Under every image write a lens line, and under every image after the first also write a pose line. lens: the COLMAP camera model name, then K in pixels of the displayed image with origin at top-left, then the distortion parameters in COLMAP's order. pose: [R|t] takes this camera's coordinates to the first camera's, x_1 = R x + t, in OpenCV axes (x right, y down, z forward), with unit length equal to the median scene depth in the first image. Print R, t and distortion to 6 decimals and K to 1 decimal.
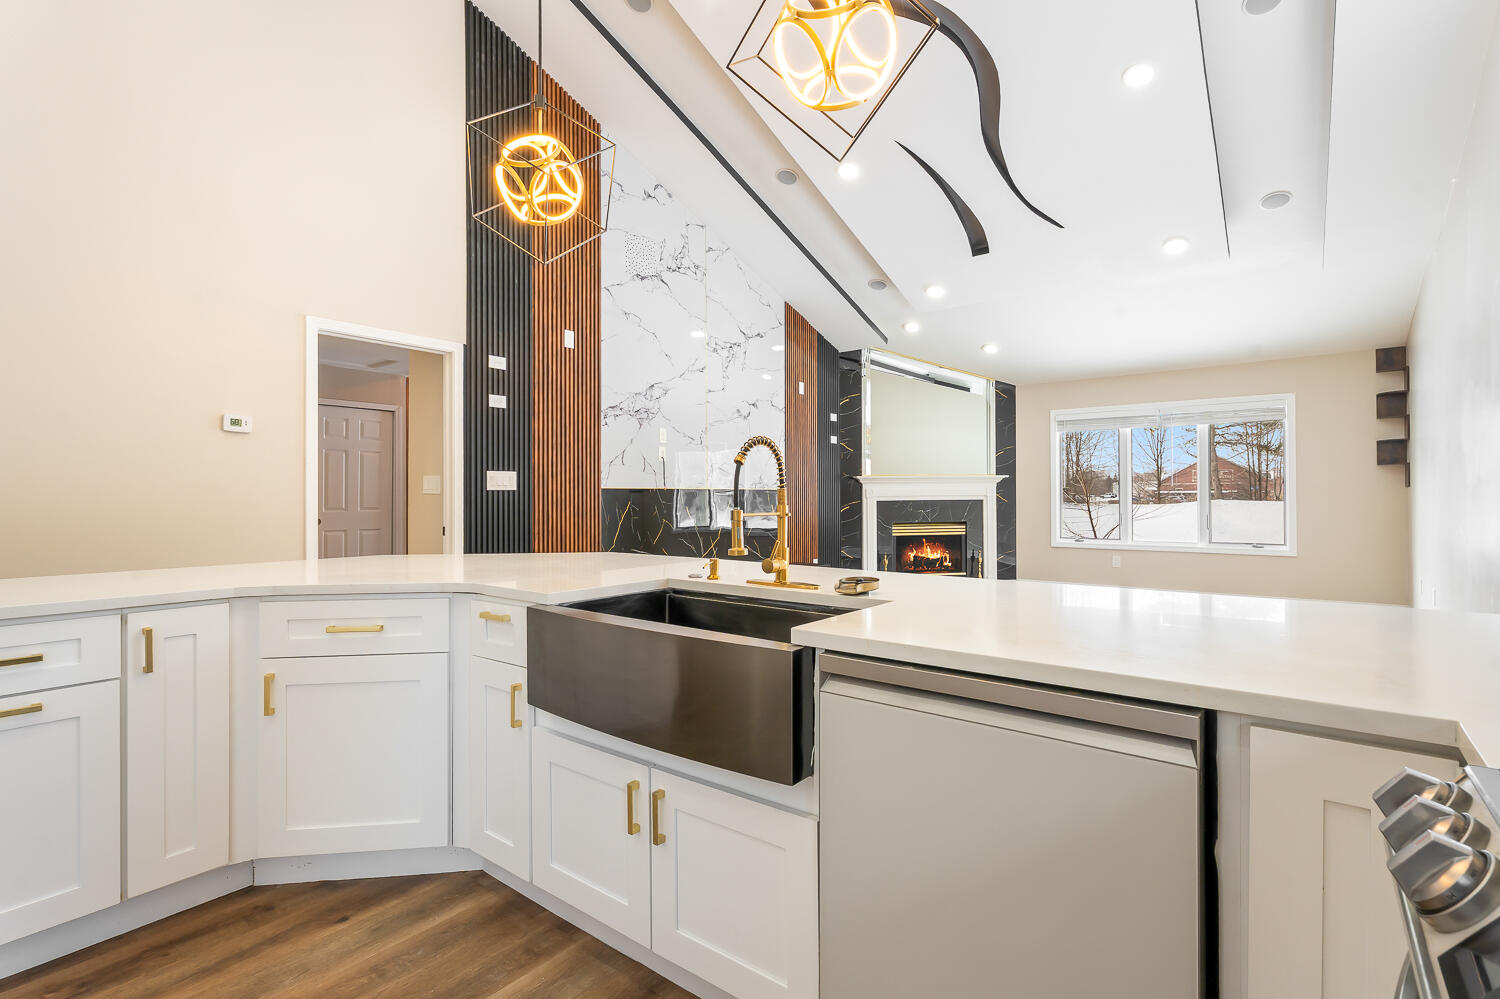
lens RADIAL K [[720.6, 0, 749.4], [0, 720.6, 490.9], [0, 0, 1]] dist [0.004087, 0.000244]
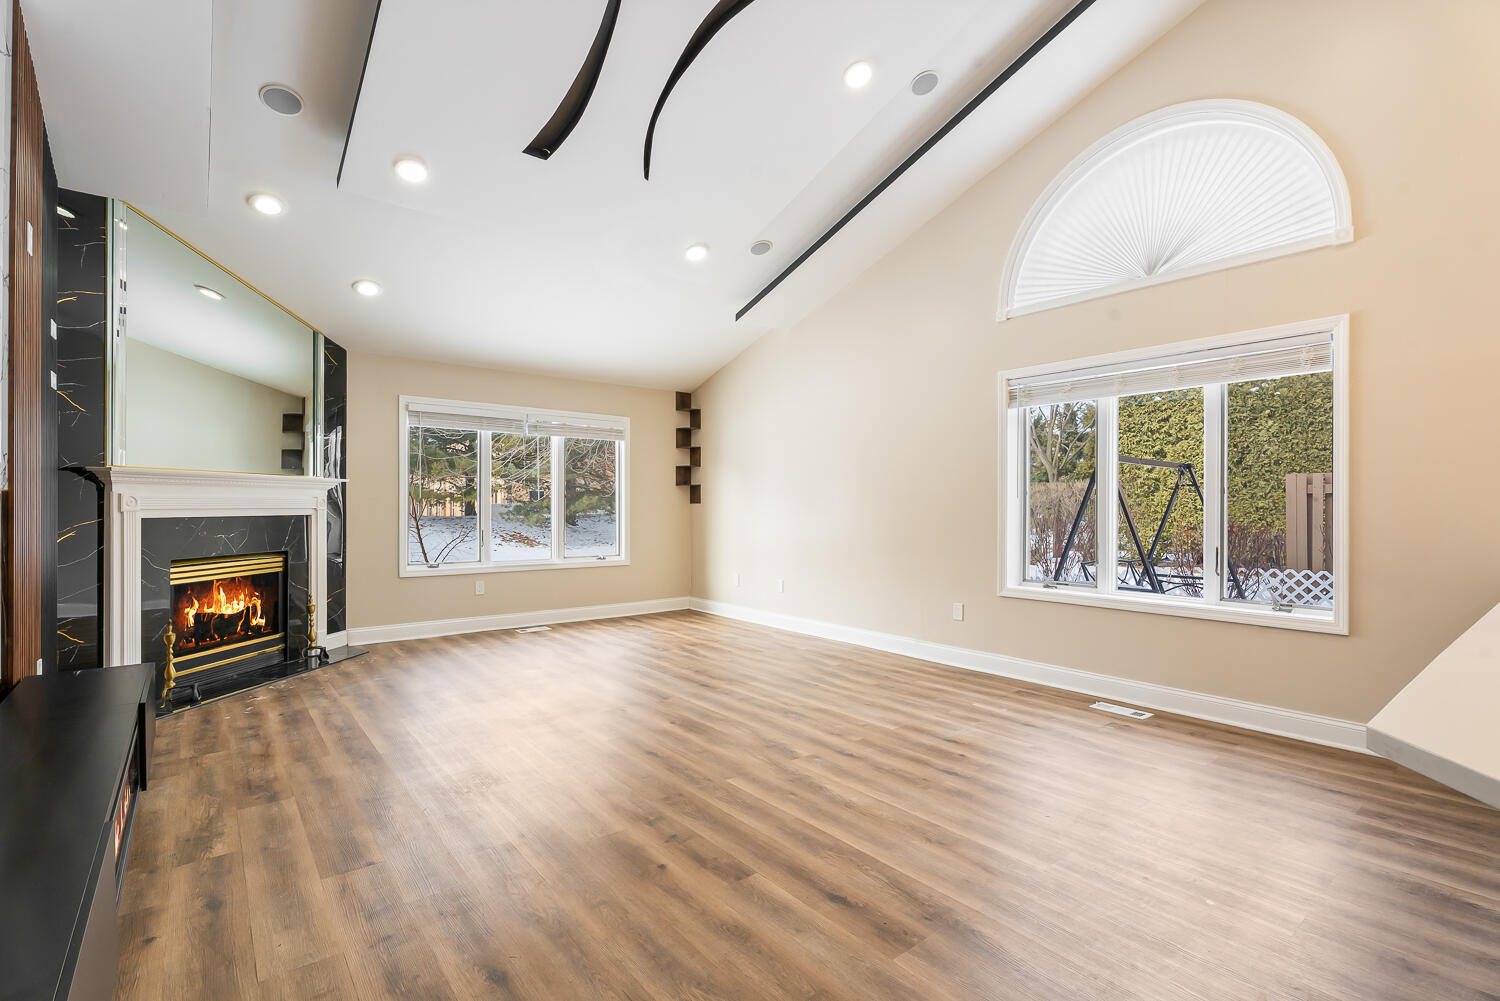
lens RADIAL K [[699.7, 0, 751.2], [0, 699.7, 509.8], [0, 0, 1]] dist [0.002094, 0.000342]
pose [[0.230602, 0.004220, 0.973039, -0.271958], [-0.009738, 0.999951, -0.002029, 0.006743], [-0.972999, -0.009008, 0.230632, 0.645062]]
